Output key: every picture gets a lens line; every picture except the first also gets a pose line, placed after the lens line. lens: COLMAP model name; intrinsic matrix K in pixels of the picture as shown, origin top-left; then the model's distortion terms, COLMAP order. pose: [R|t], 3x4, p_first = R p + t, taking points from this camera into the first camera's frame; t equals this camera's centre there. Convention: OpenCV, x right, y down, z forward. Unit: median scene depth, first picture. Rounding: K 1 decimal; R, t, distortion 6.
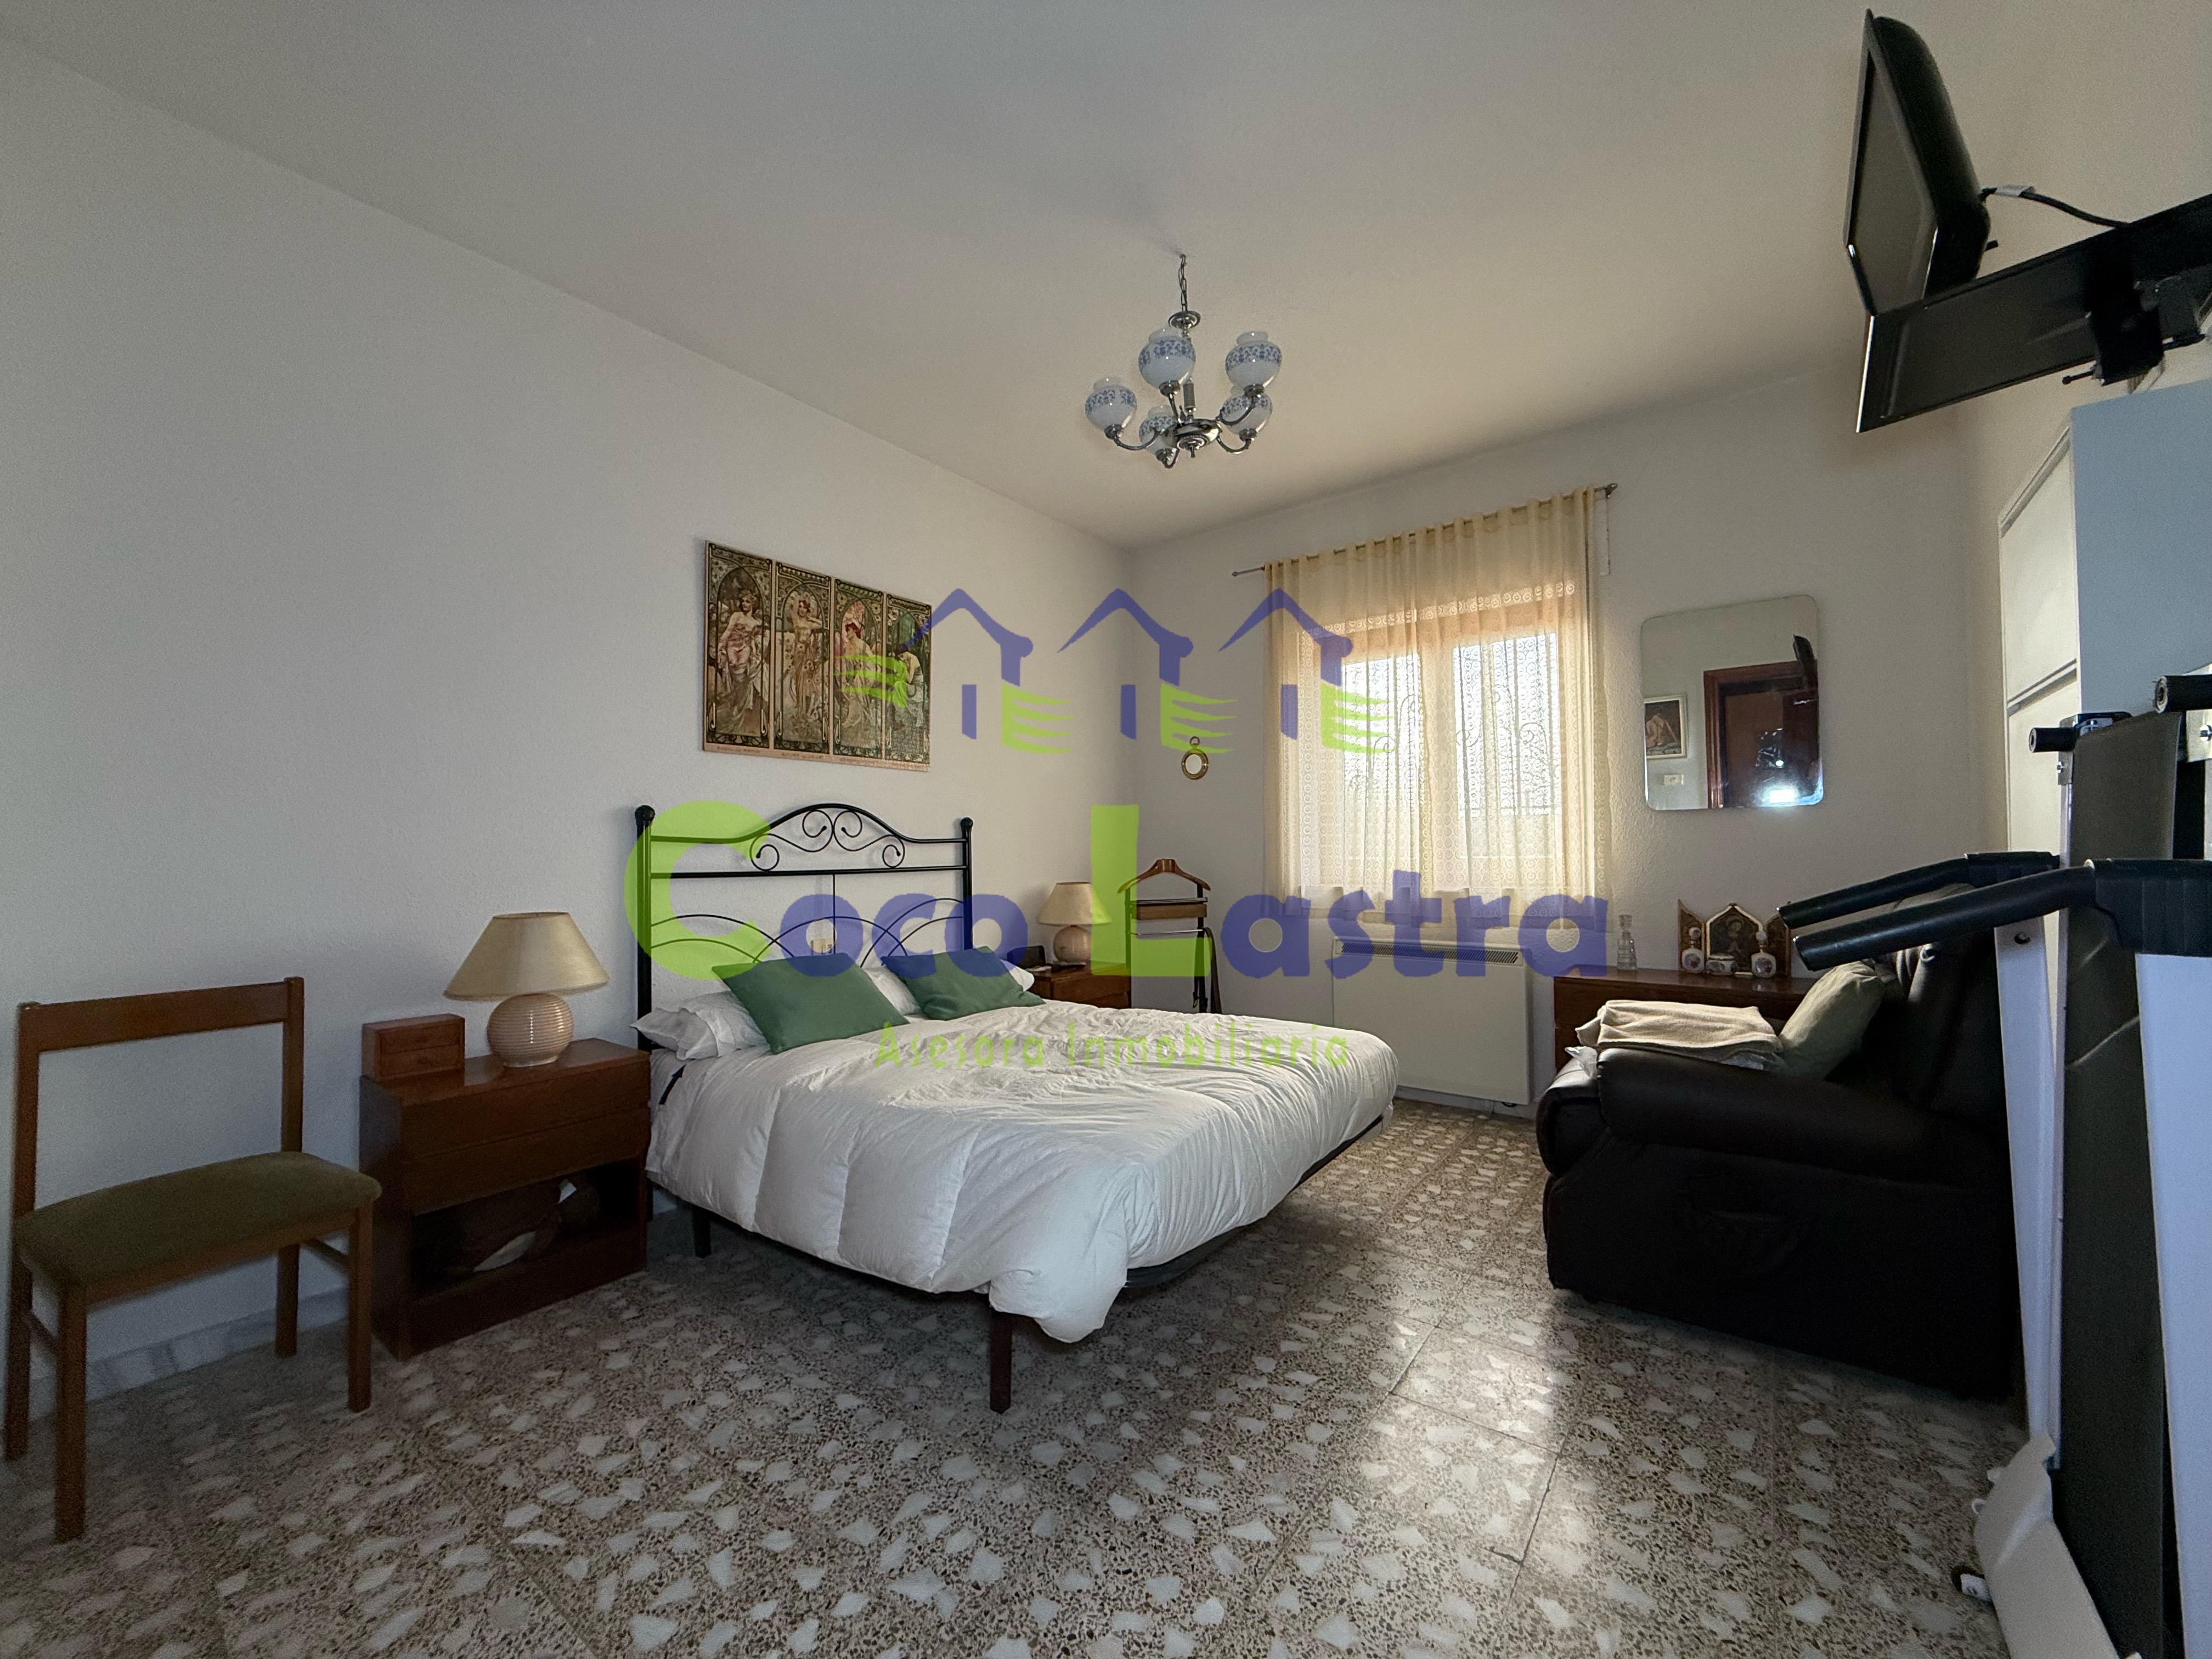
lens RADIAL K [[881.6, 0, 1093.7], [0, 881.6, 831.1], [0, 0, 1]] dist [-0.000136, 0.000223]
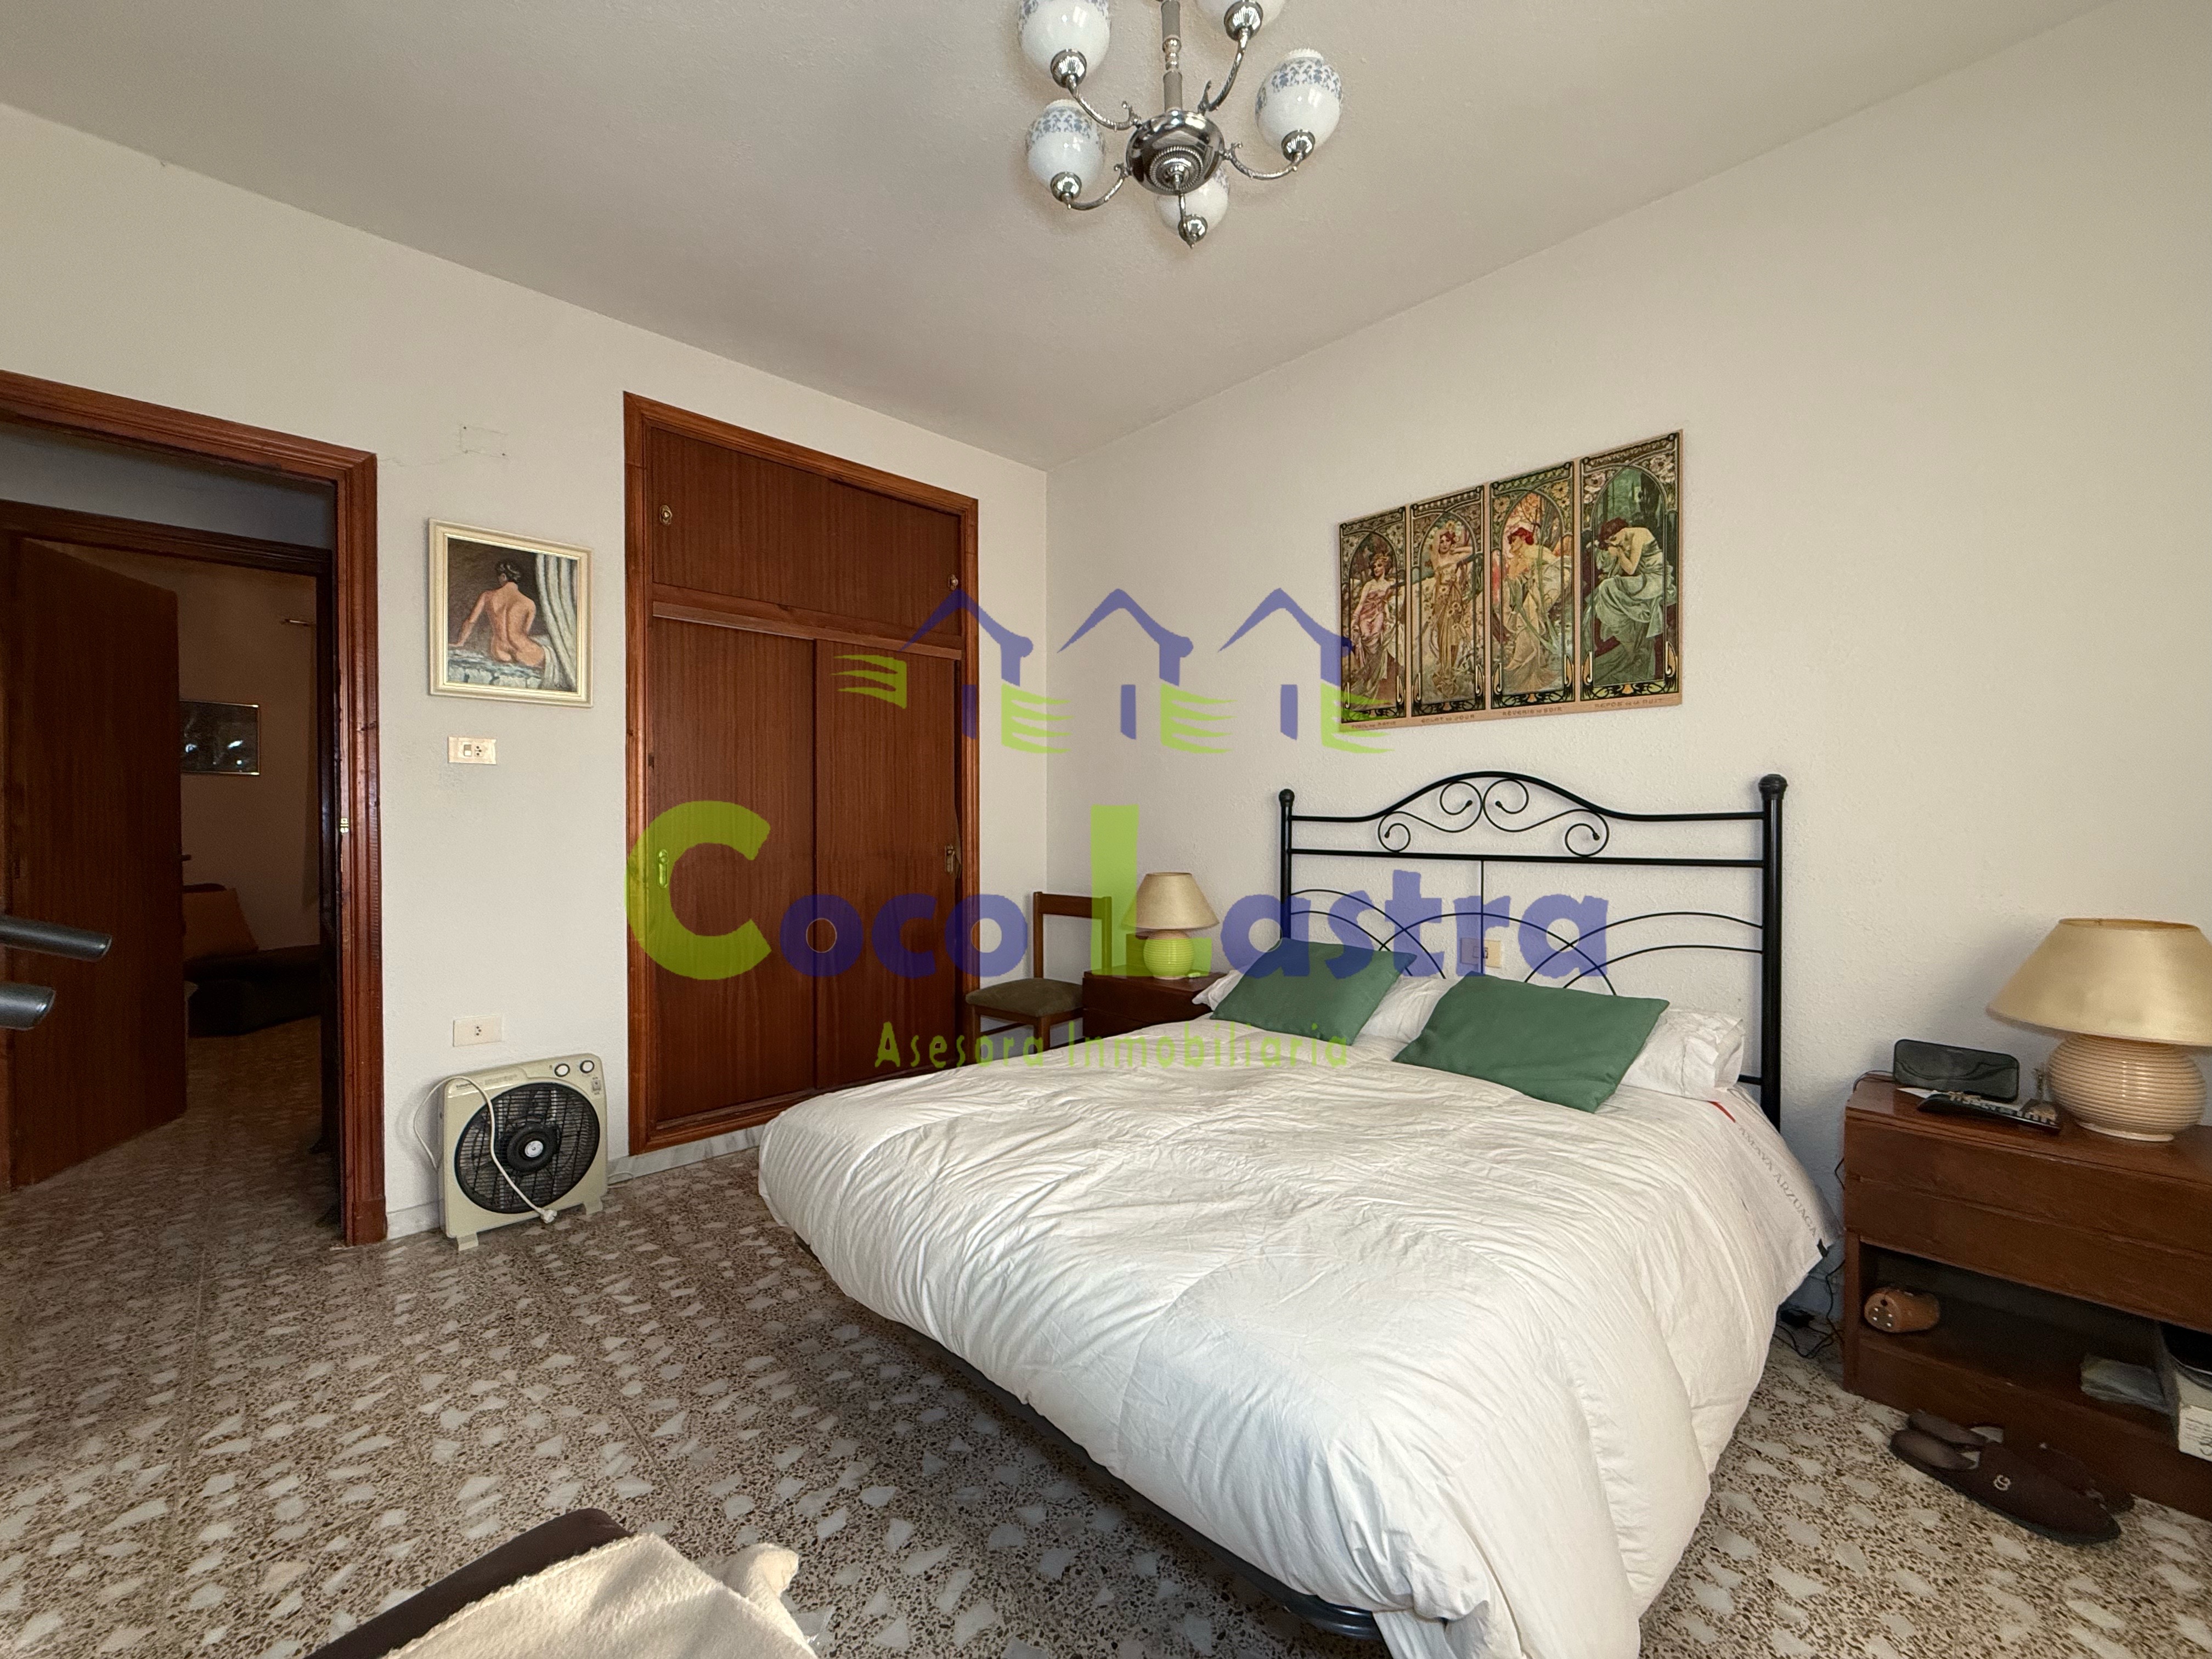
lens RADIAL K [[922.9, 0, 1147.8], [0, 922.9, 831.3], [0, 0, 1]] dist [-0.001004, -0.001102]
pose [[-0.151297, 0.024886, -0.988175, 0.630625], [0.028236, 0.999384, 0.020845, -0.003746], [0.988085, -0.024748, -0.151906, 0.902546]]
